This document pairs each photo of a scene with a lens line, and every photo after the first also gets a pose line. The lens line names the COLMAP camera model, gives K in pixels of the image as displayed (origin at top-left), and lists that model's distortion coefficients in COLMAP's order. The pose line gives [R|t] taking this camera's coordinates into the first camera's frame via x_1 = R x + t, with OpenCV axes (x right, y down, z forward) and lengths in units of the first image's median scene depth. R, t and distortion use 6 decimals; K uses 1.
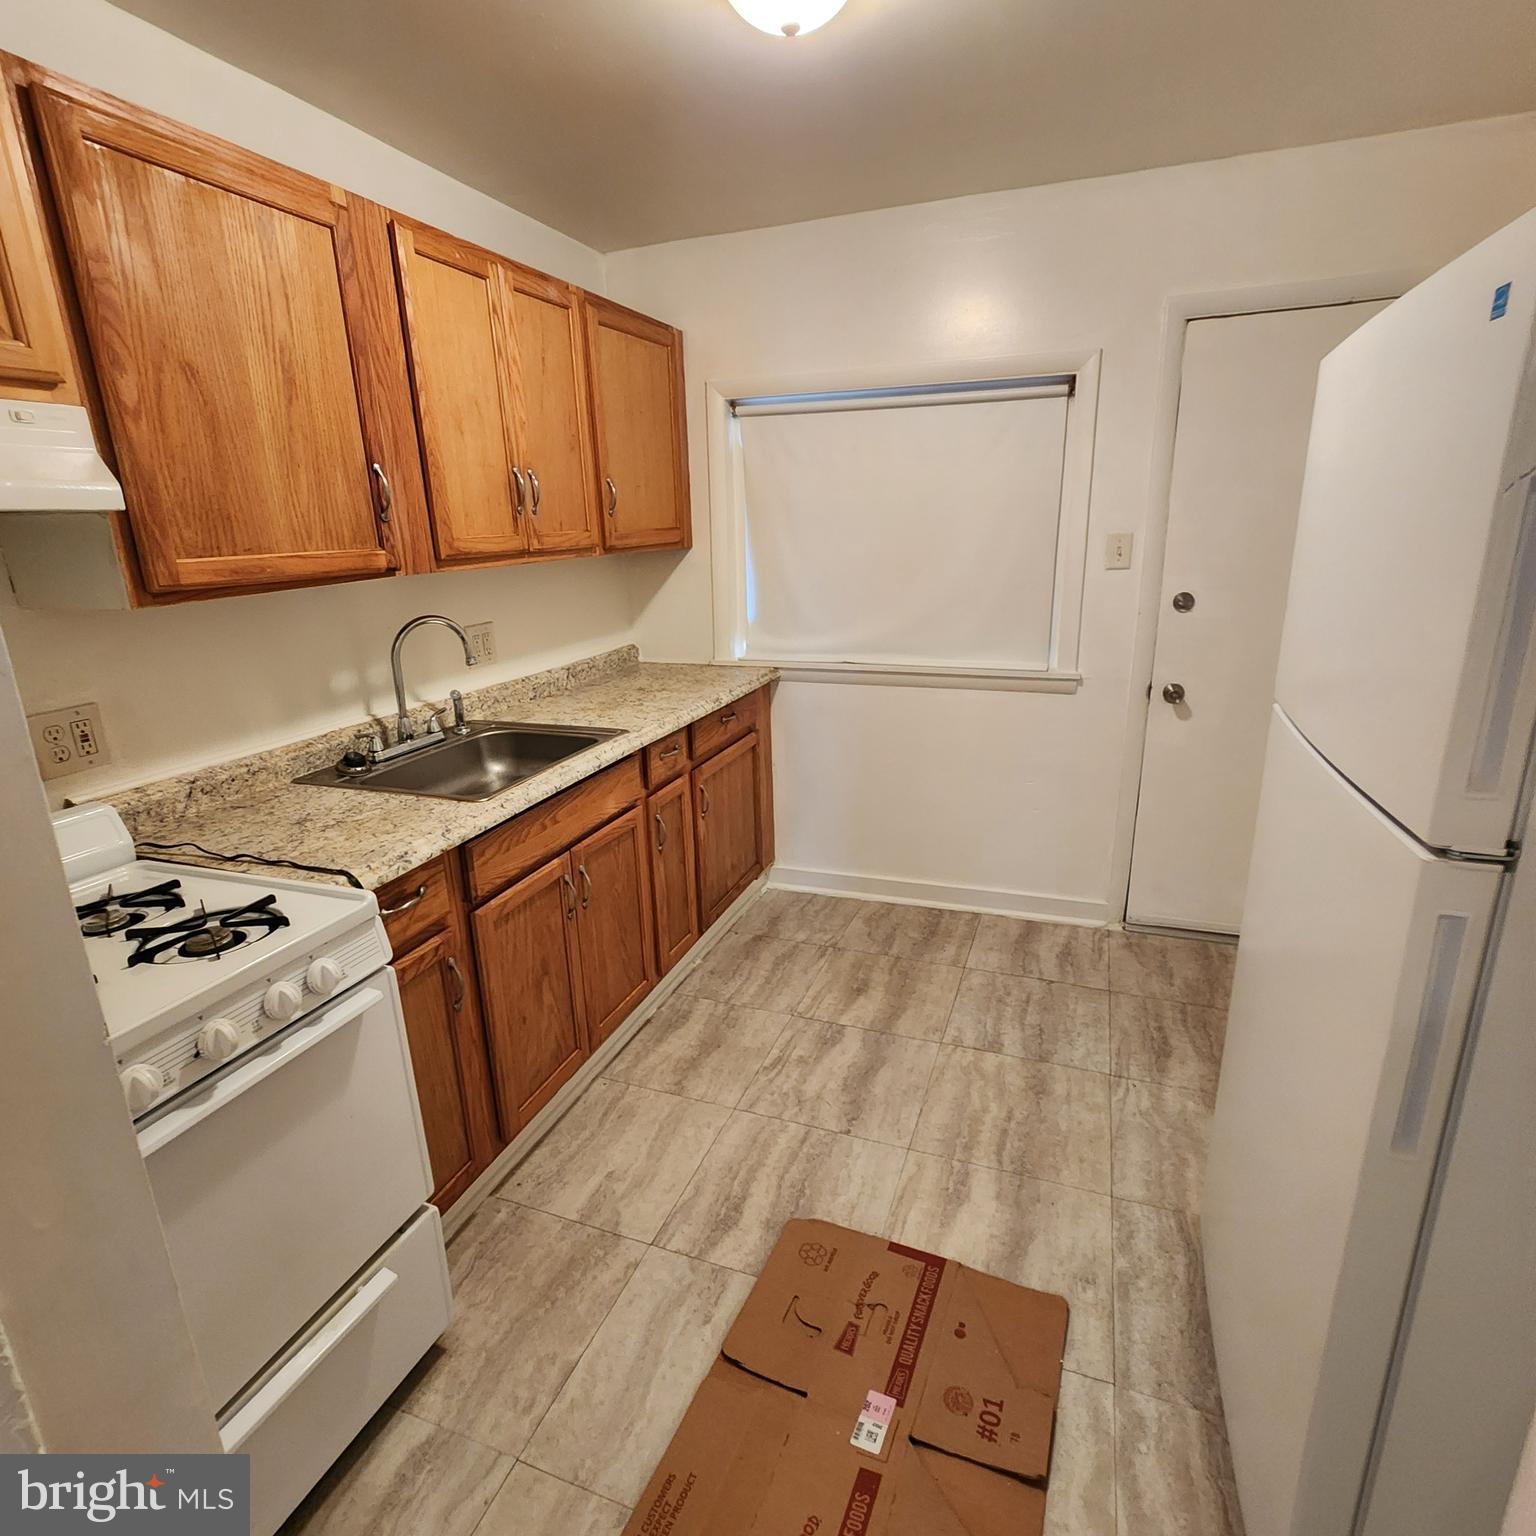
lens RADIAL K [[844.1, 0, 768.6], [0, 844.1, 770.6], [0, 0, 1]] dist [-0.001939, 0.001403]
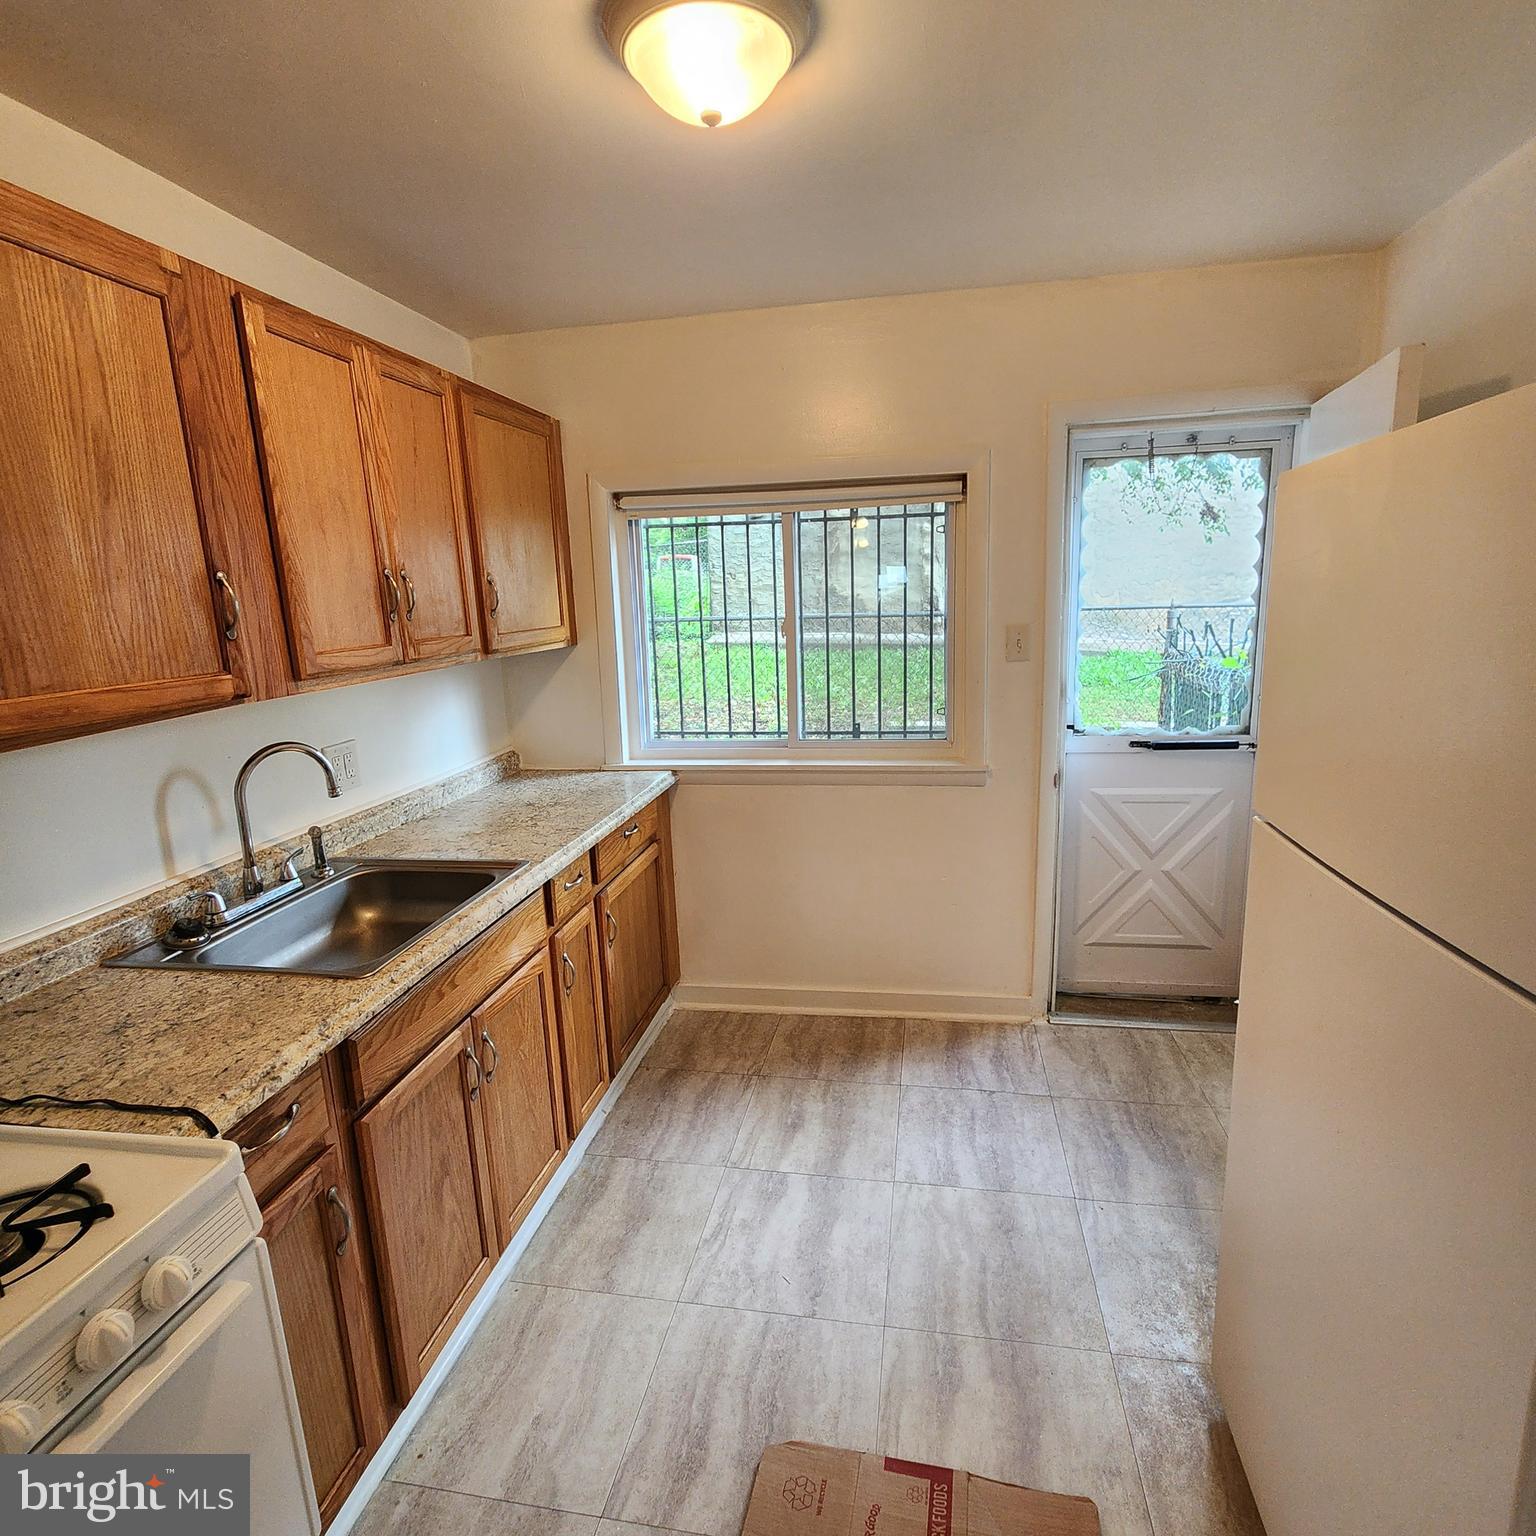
lens RADIAL K [[850.0, 0, 770.7], [0, 850.0, 771.4], [0, 0, 1]] dist [-0.002271, 0.001414]
pose [[0.984252, -0.045743, 0.170752, -0.080690], [0.060329, 0.994868, -0.081232, -0.065866], [-0.166160, 0.090254, 0.981960, 0.106364]]
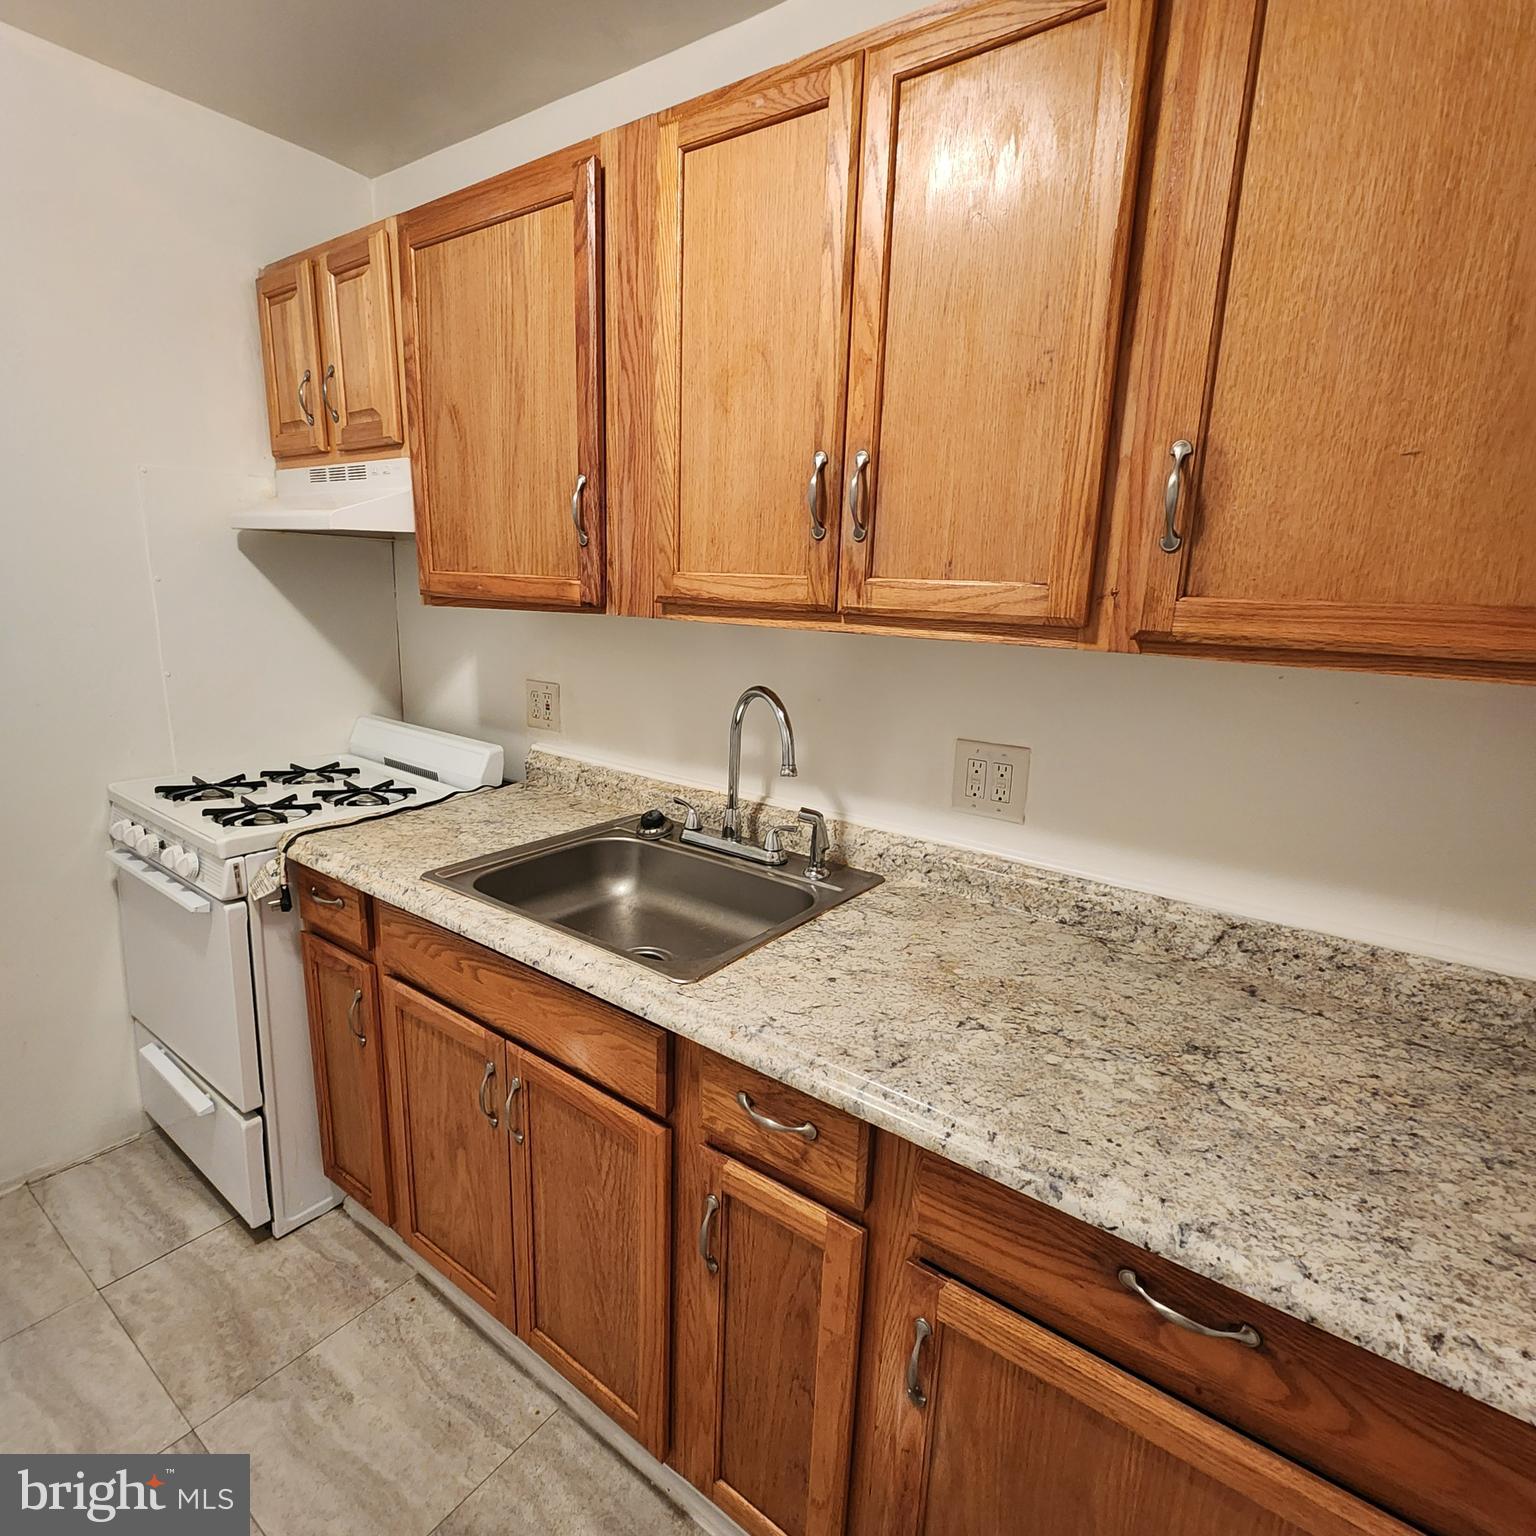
lens RADIAL K [[844.1, 0, 768.6], [0, 844.1, 770.6], [0, 0, 1]] dist [-0.001939, 0.001403]
pose [[-0.269609, 0.235381, -0.933759, 0.293806], [-0.302760, 0.899775, 0.314232, -0.390861], [0.914137, 0.367425, -0.171323, 1.318230]]
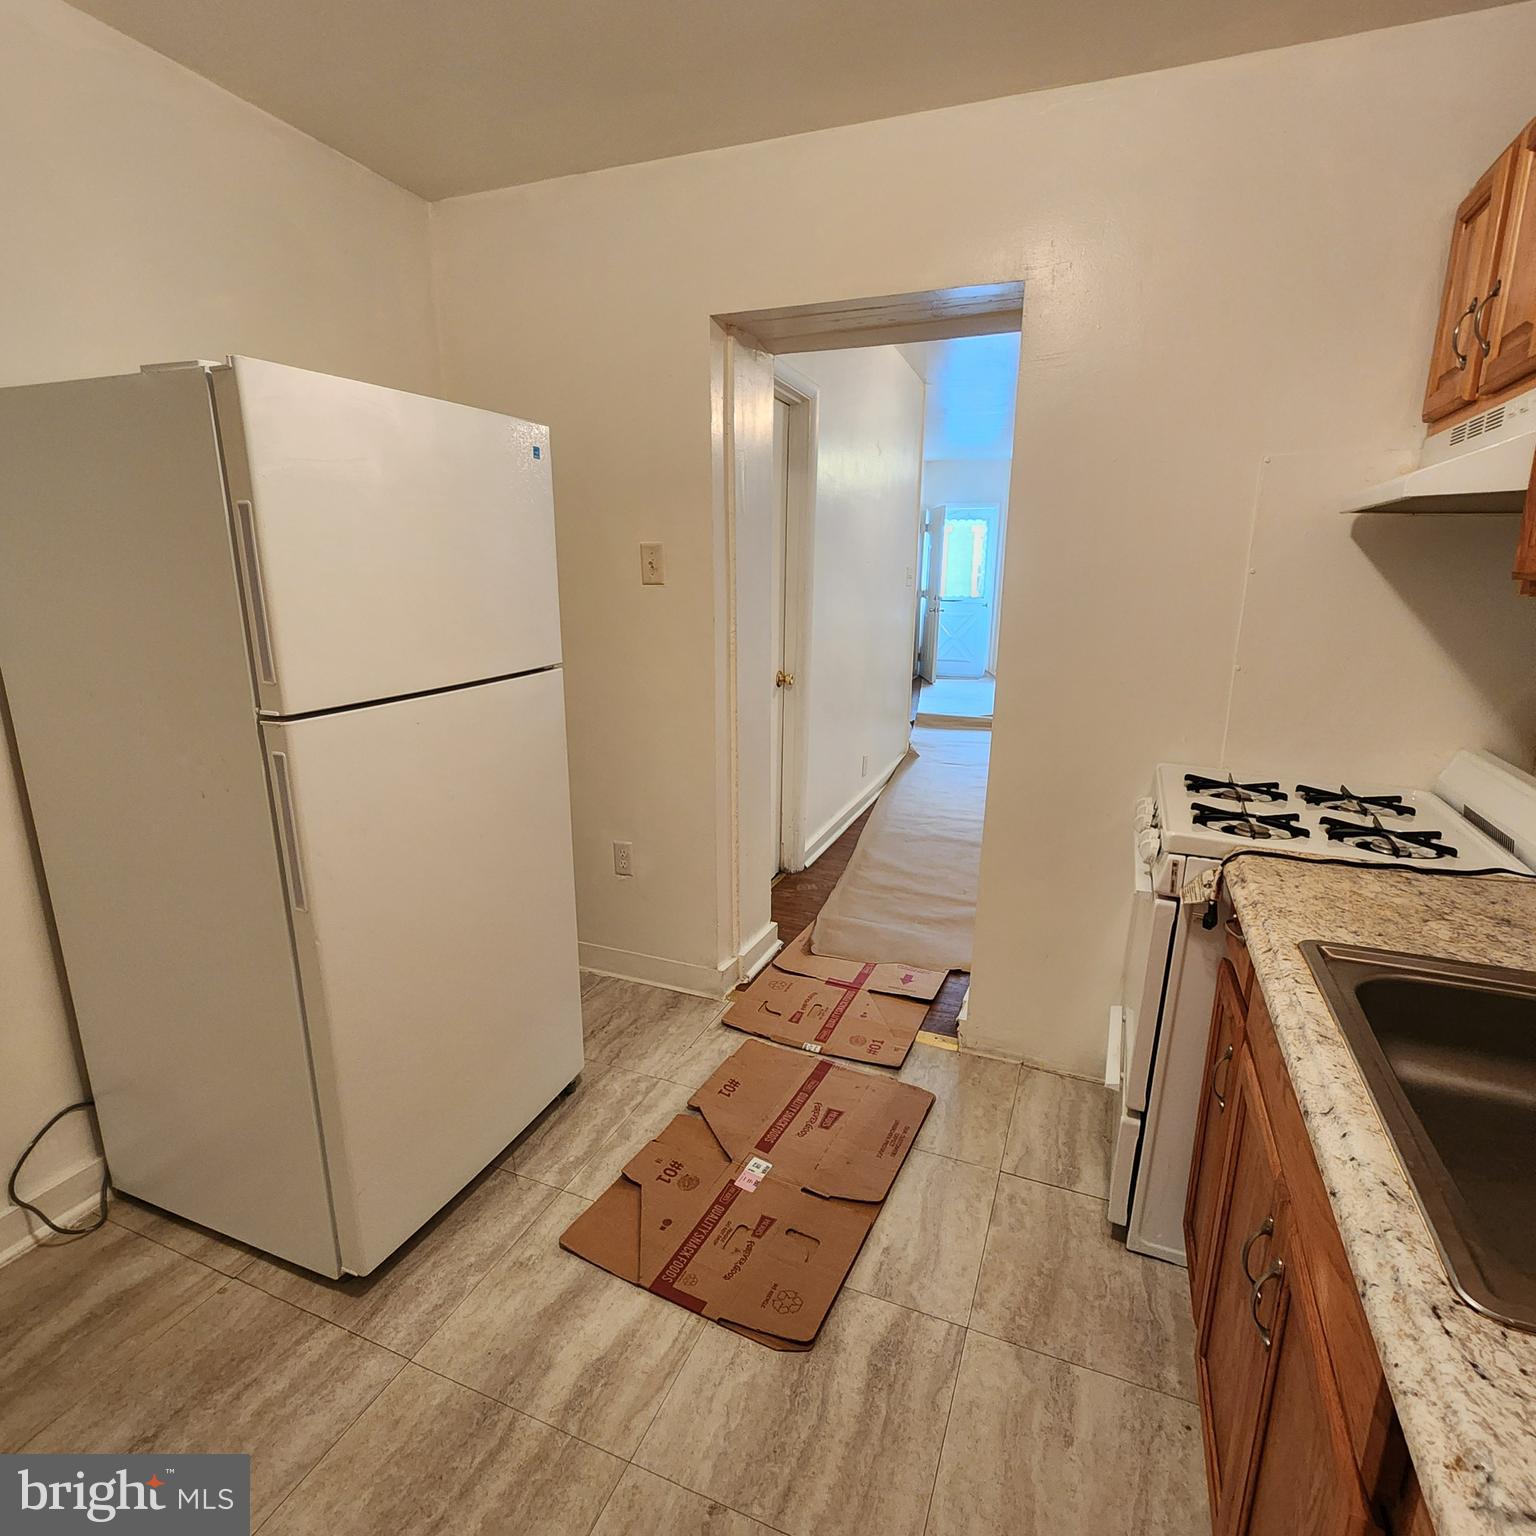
lens RADIAL K [[844.6, 0, 776.0], [0, 844.6, 771.9], [0, 0, 1]] dist [-0.004326, 0.000974]
pose [[-0.999312, 0.012665, 0.034864, 0.023062], [0.028472, 0.864340, 0.502101, -0.369263], [-0.023776, 0.502748, -0.864106, 1.383602]]
